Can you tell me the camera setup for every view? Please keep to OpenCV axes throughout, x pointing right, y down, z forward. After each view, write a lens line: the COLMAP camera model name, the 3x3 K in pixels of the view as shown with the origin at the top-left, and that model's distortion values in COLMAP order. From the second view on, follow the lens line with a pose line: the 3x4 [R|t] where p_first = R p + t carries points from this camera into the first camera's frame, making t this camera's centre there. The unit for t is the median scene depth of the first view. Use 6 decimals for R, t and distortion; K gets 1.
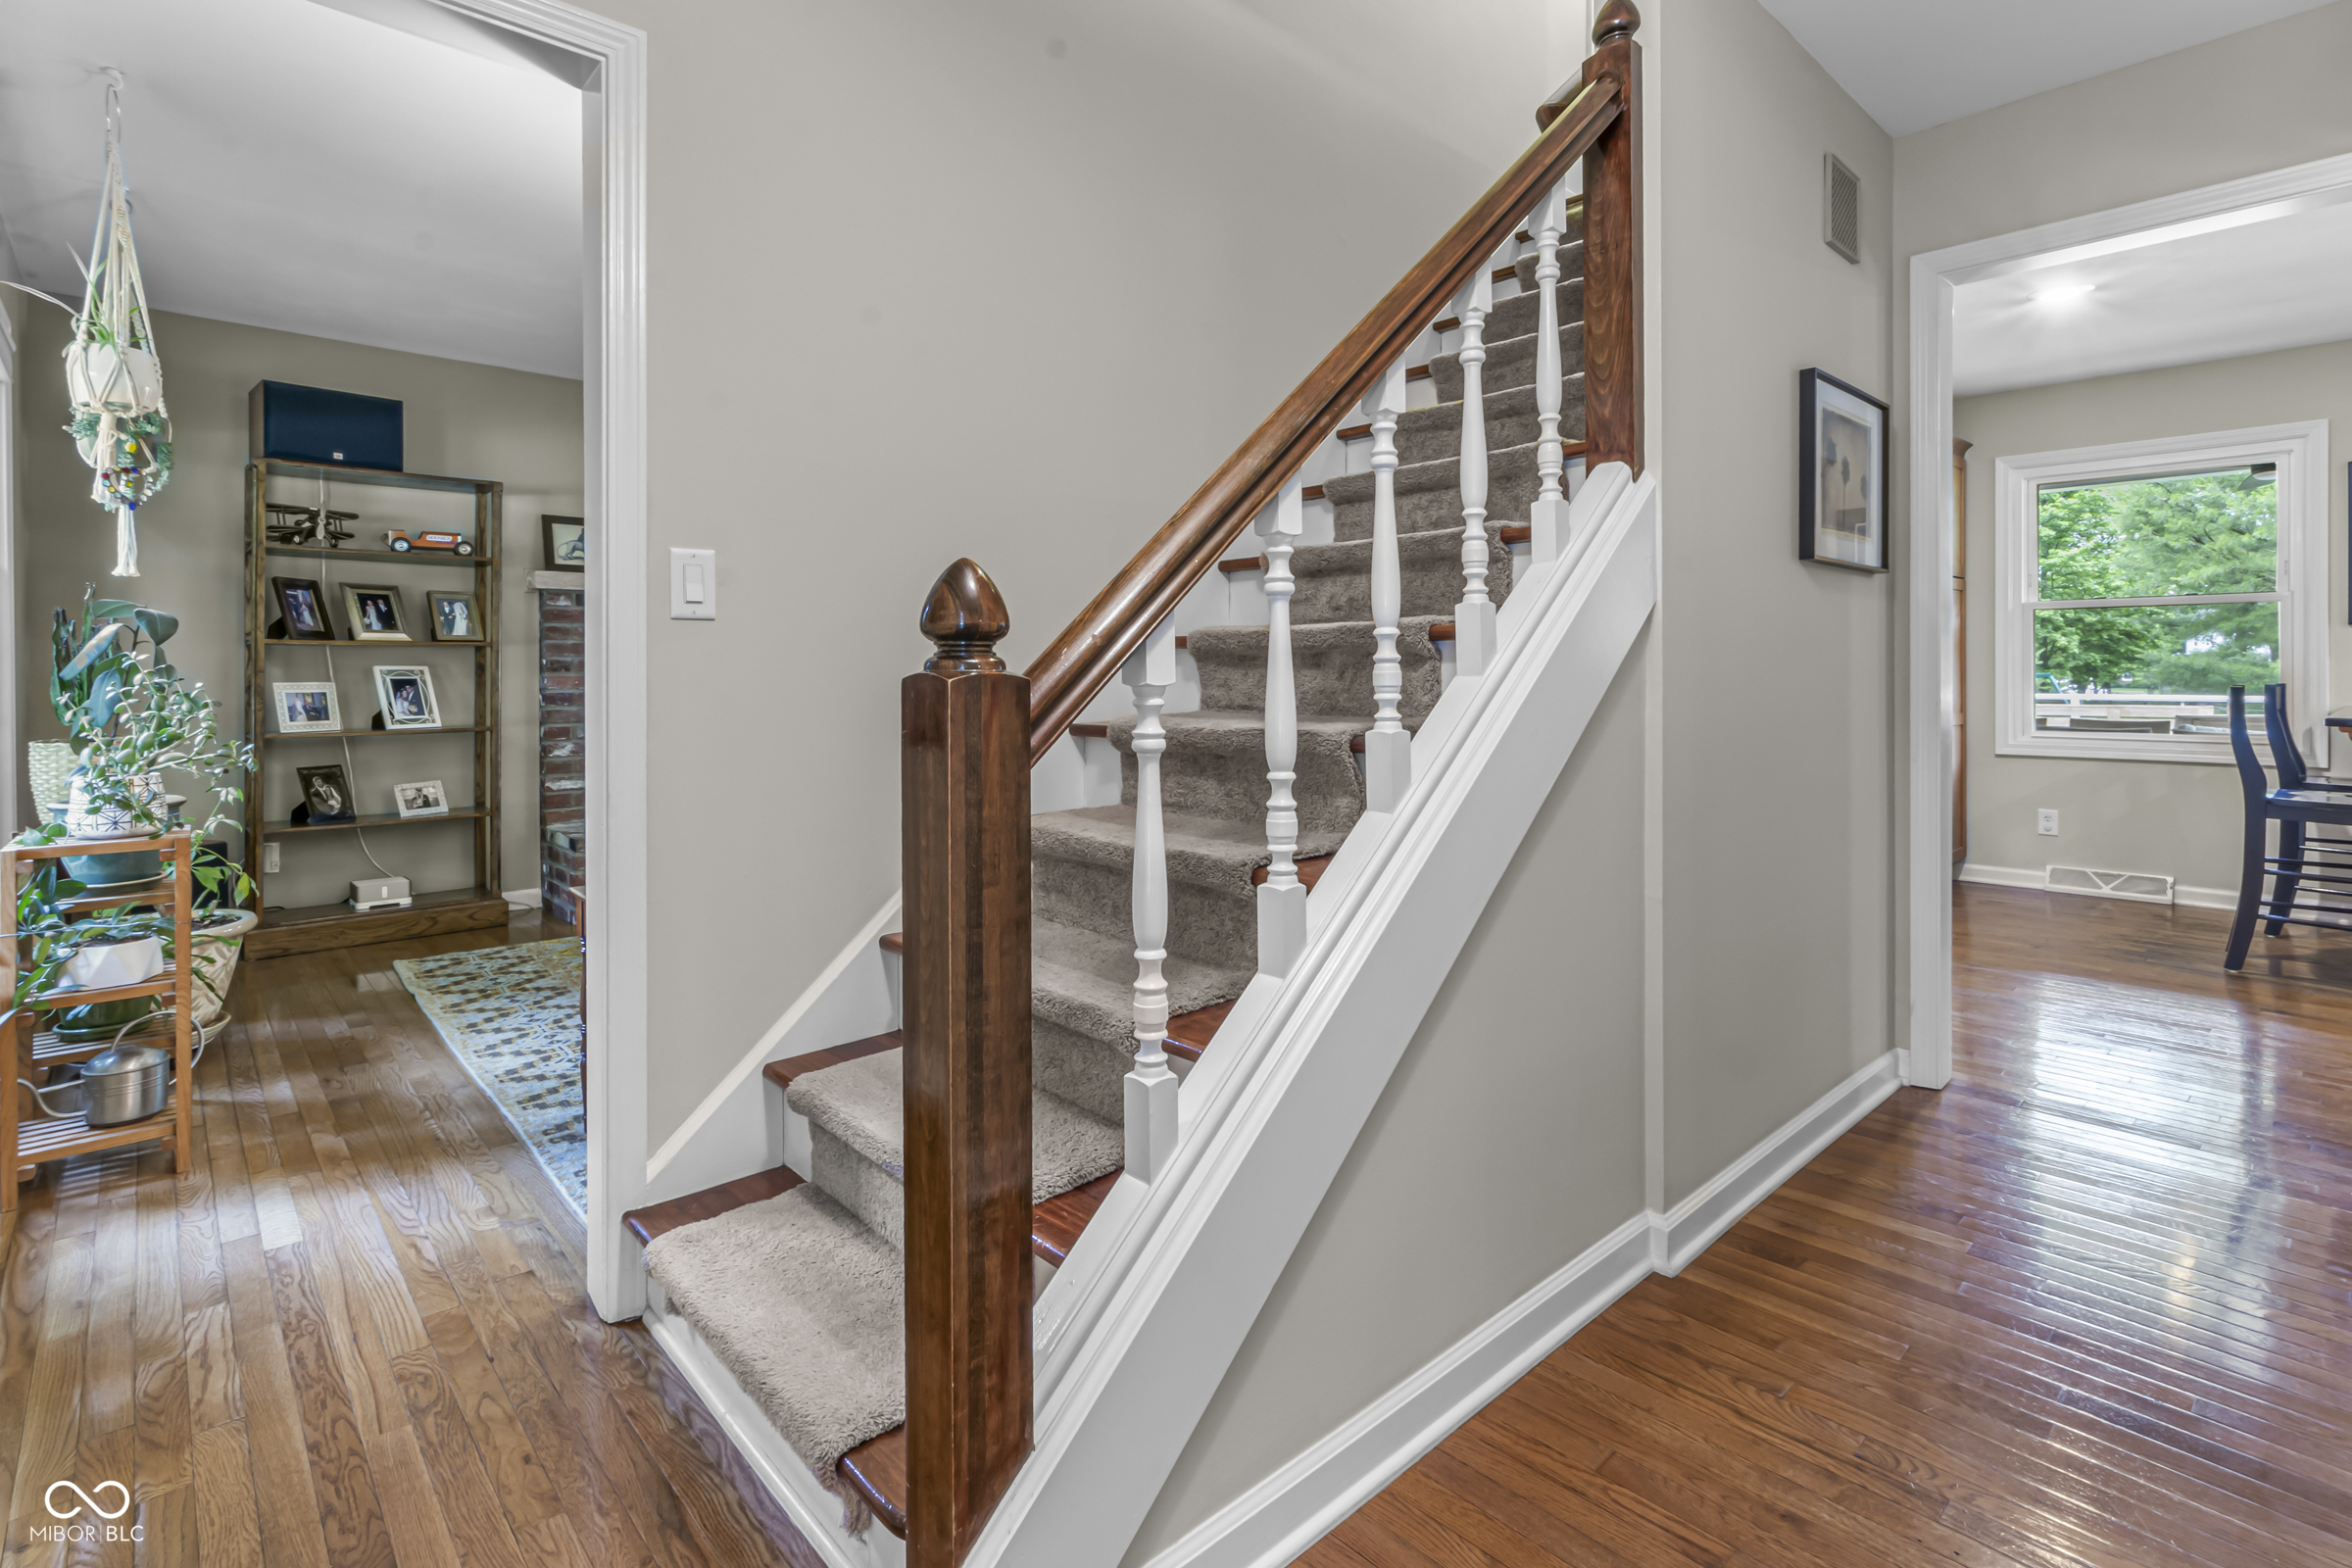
lens RADIAL K [[1120.3, 0, 1164.8], [0, 1120.3, 682.0], [0, 0, 1]] dist [-0.000835, 0.000852]
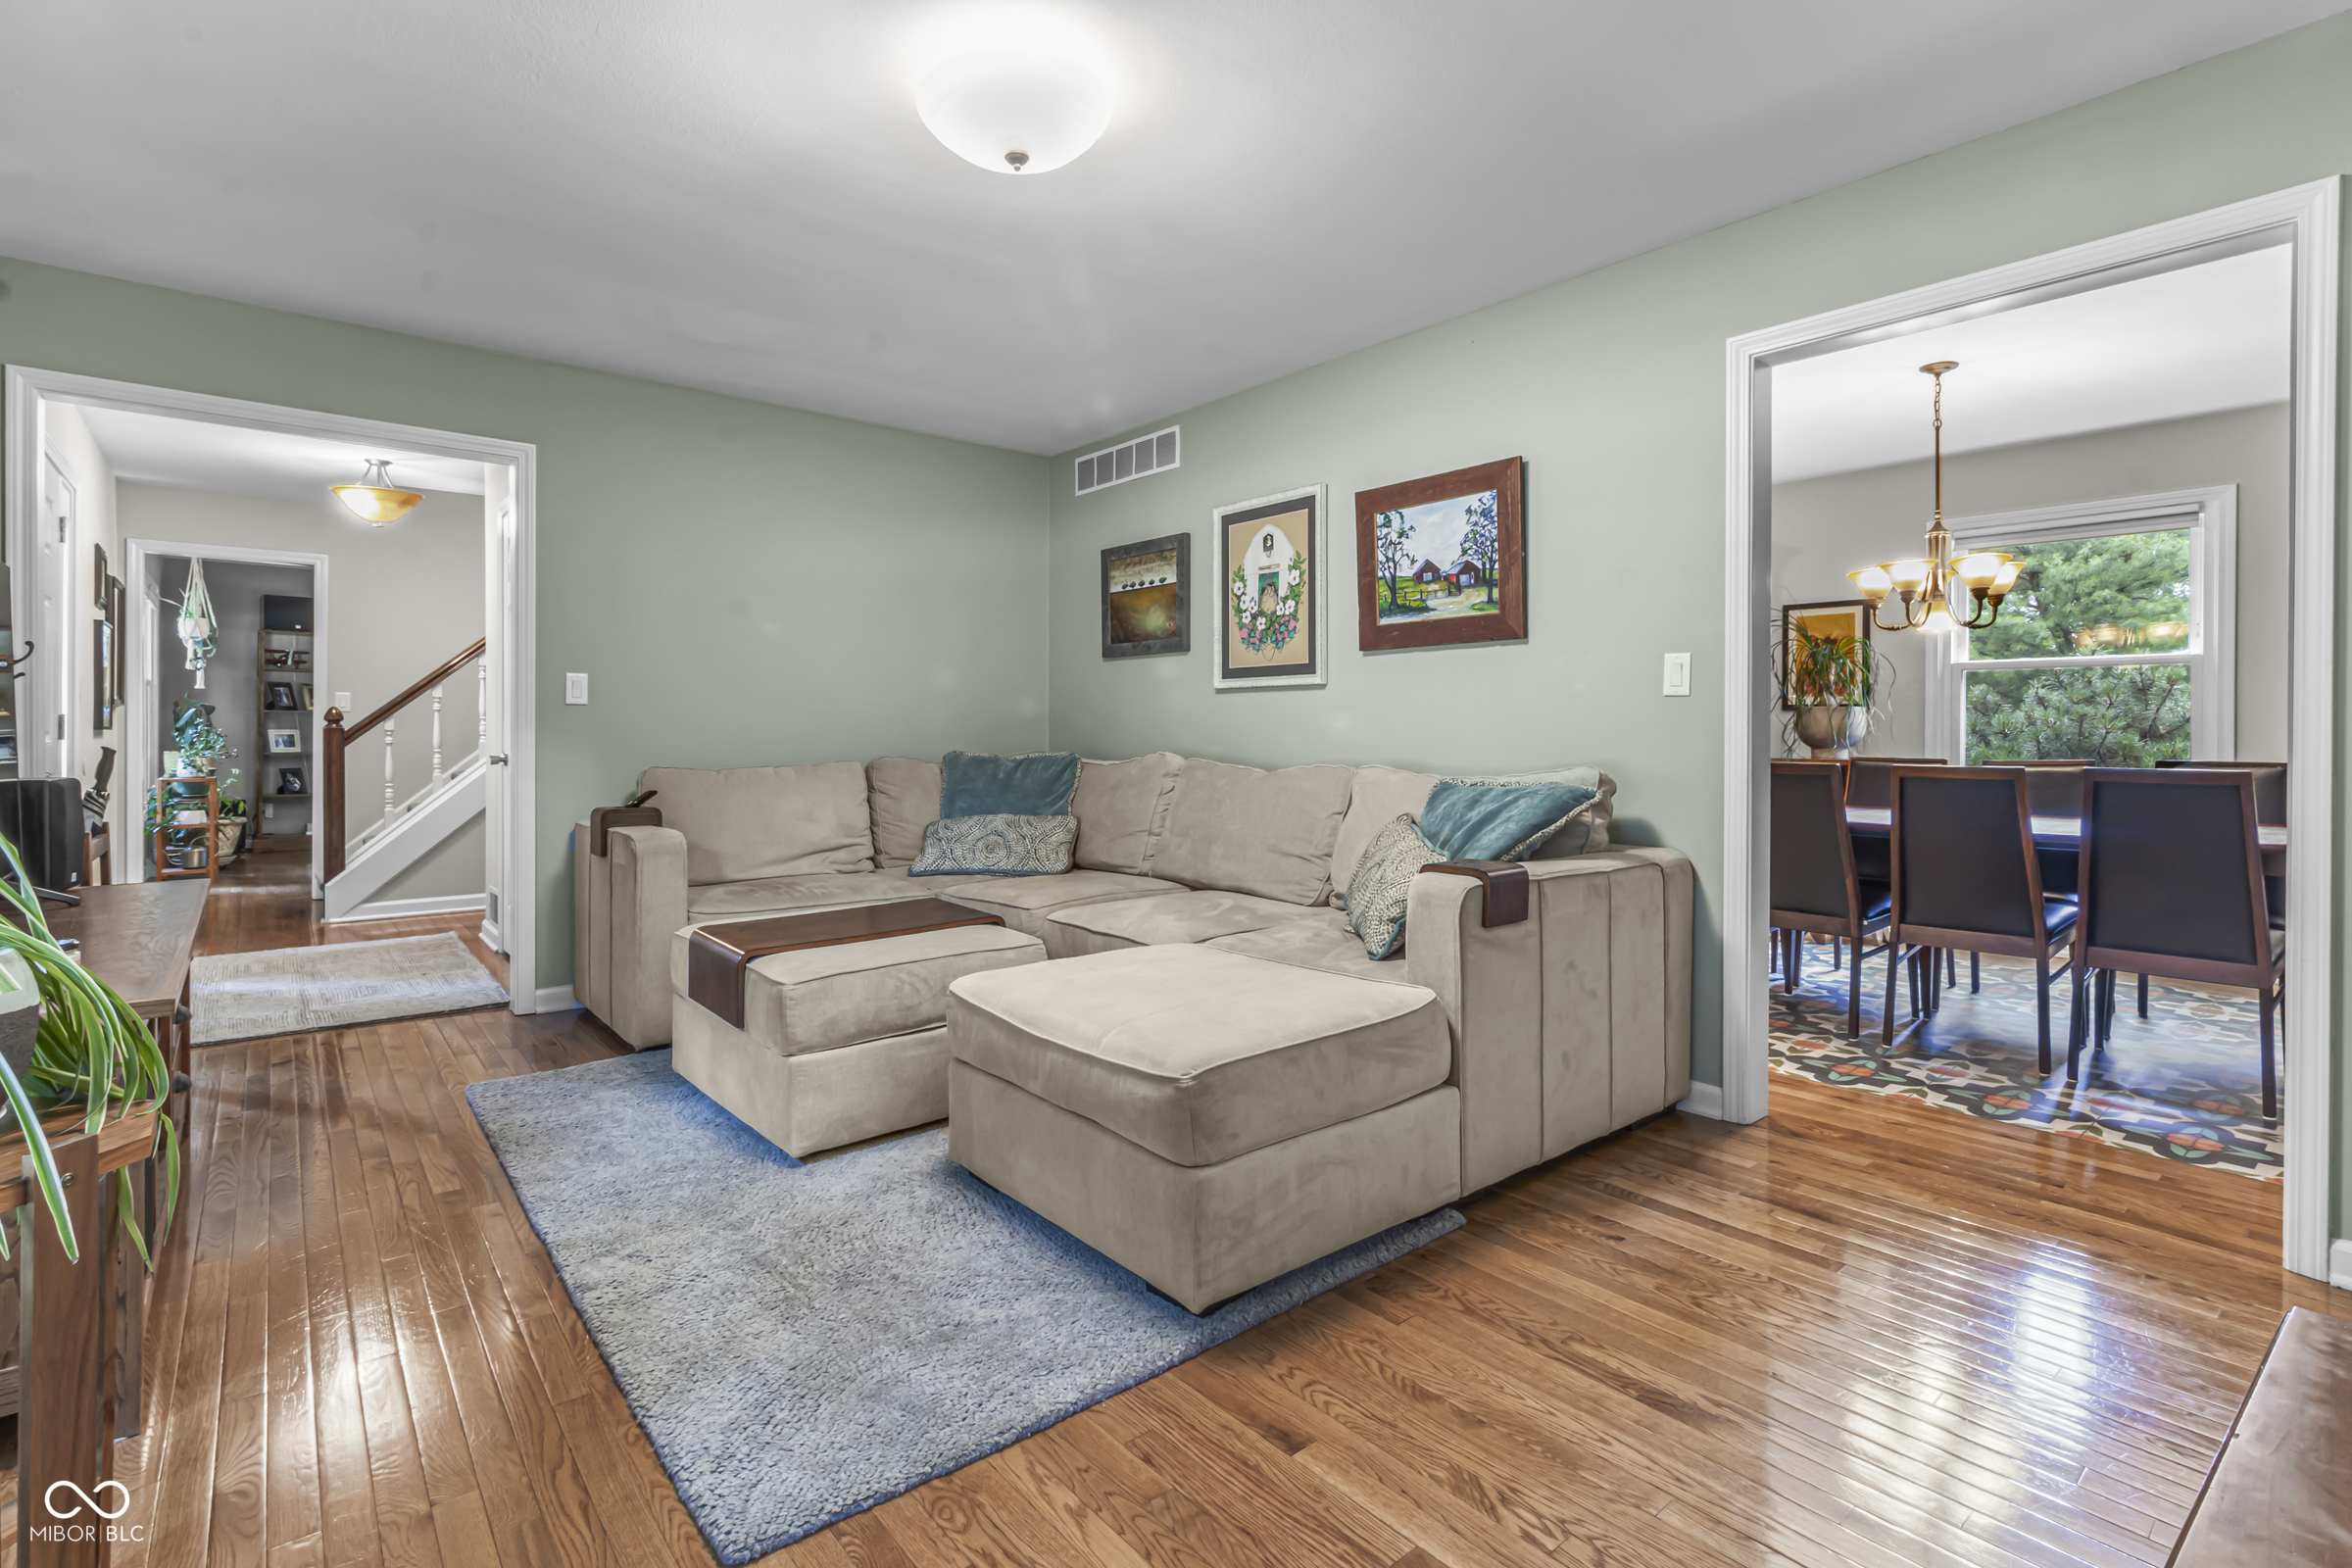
lens RADIAL K [[1120.3, 0, 1195.6], [0, 1120.3, 727.2], [0, 0, 1]] dist [-0.000835, 0.000852]
pose [[0.999215, 0.004088, -0.039402, 1.124261], [-0.004337, 0.999971, -0.006249, 0.001894], [0.039375, 0.006415, 0.999204, -1.140658]]
